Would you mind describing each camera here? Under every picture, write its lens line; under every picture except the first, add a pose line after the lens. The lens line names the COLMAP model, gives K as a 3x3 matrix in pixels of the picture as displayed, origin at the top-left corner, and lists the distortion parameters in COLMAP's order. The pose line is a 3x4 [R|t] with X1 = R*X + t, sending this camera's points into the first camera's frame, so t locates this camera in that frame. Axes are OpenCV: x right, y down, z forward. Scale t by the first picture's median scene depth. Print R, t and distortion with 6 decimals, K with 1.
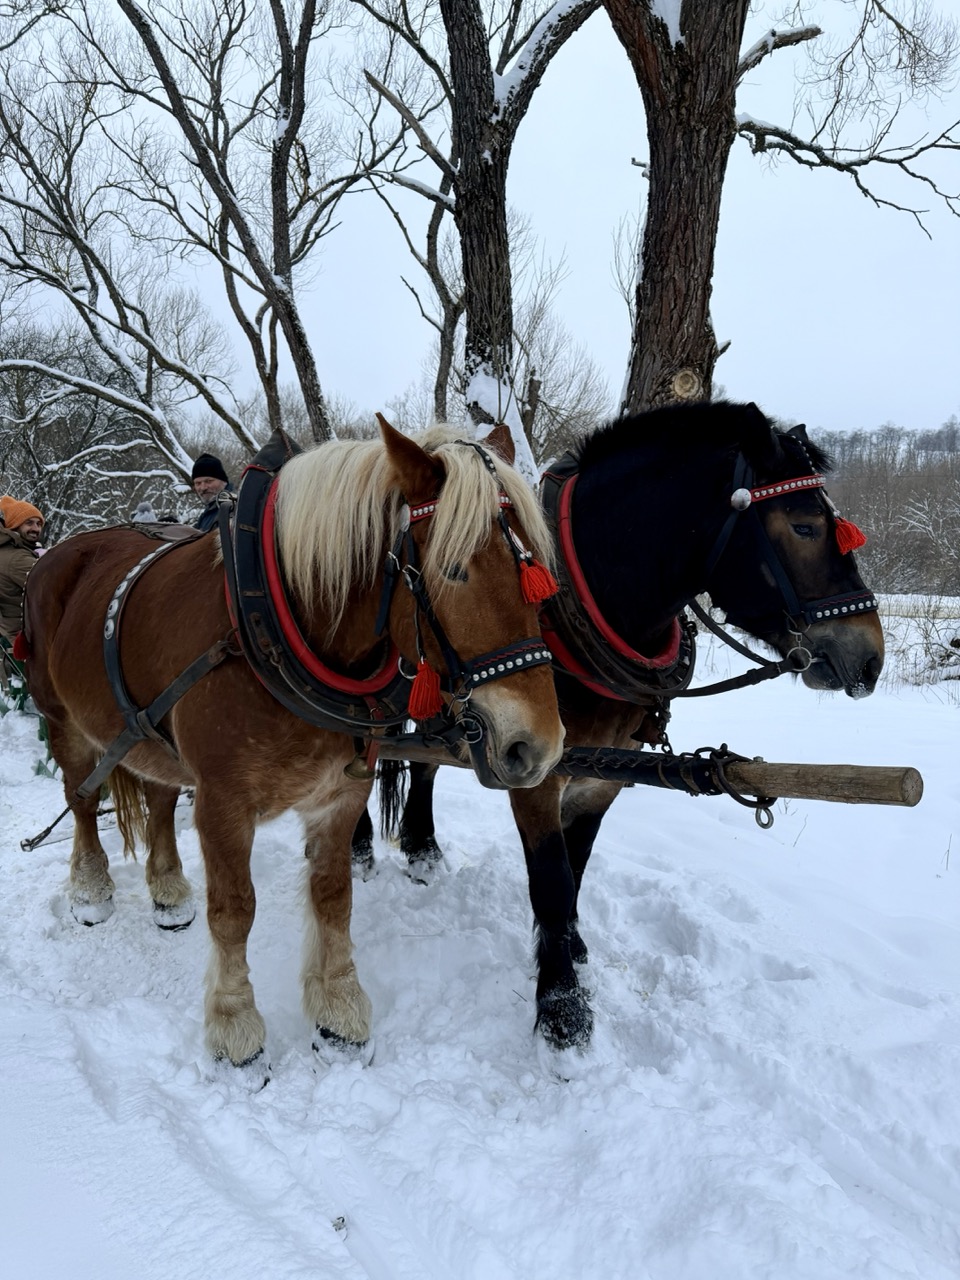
lens RADIAL K [[946.9, 0, 503.1], [0, 946.9, 660.2], [0, 0, 1]] dist [0.018815, -0.022233]
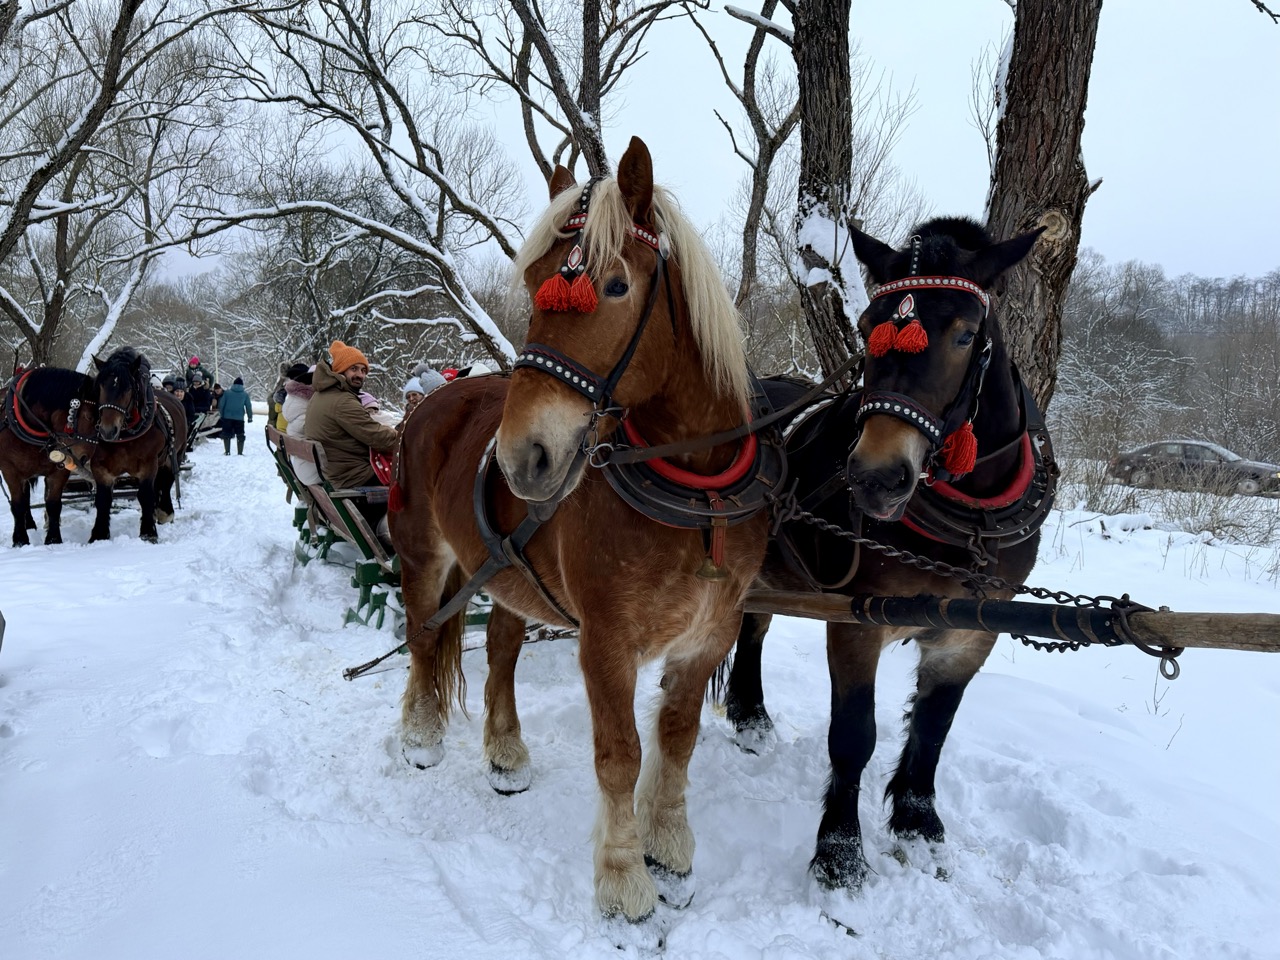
lens RADIAL K [[1068.8, 0, 651.7], [0, 1068.8, 484.1], [0, 0, 1]] dist [0.027274, -0.032650]
pose [[0.989601, 0.031976, -0.140243, -0.027664], [-0.038319, 0.998350, -0.042758, 0.011735], [0.138644, 0.047687, 0.989193, -0.047109]]
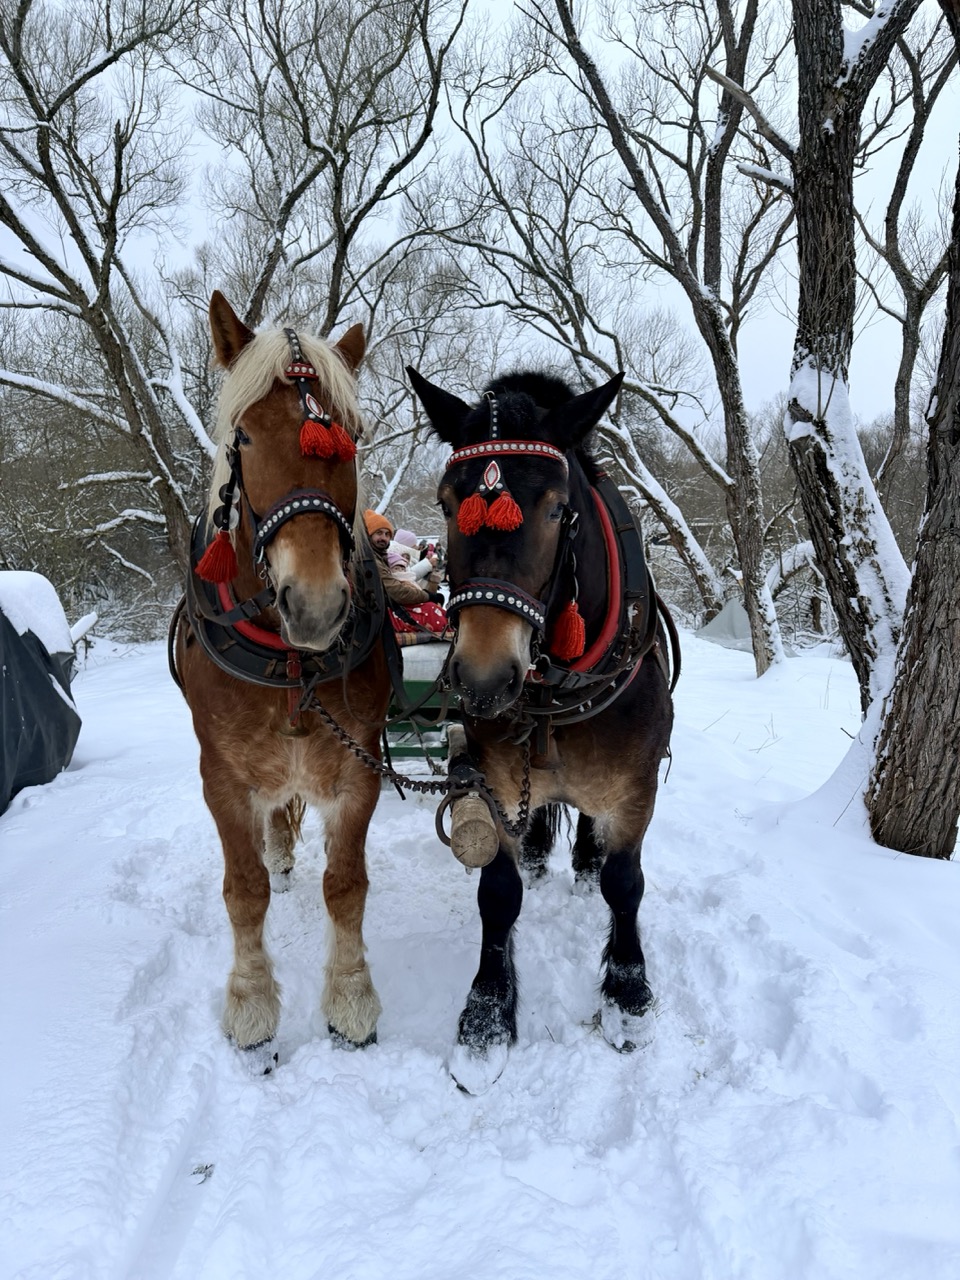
lens RADIAL K [[946.9, 0, 478.6], [0, 946.9, 663.1], [0, 0, 1]] dist [0.018815, -0.022233]
pose [[0.863217, 0.068344, -0.500185, 0.183167], [-0.072902, 0.997284, 0.010452, -0.008371], [0.499541, 0.027443, 0.865855, 0.070179]]
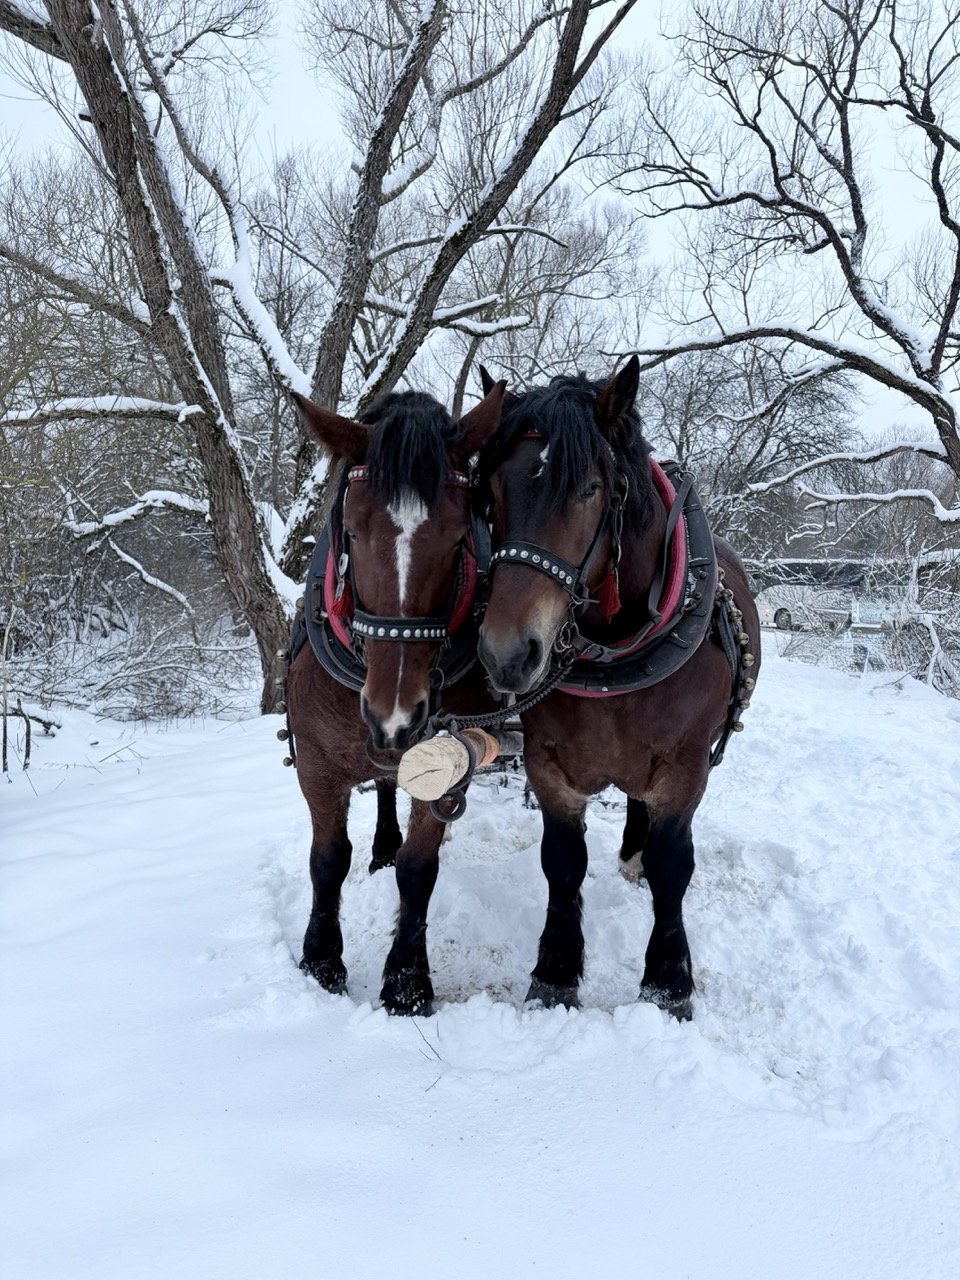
lens RADIAL K [[1068.8, 0, 482.5], [0, 1068.8, 649.7], [0, 0, 1]] dist [0.027274, -0.032650]
pose [[0.822241, 0.077234, -0.563875, -0.912661], [-0.119369, 0.992116, -0.038172, -0.098370], [0.556481, 0.098696, 0.824977, 1.071767]]
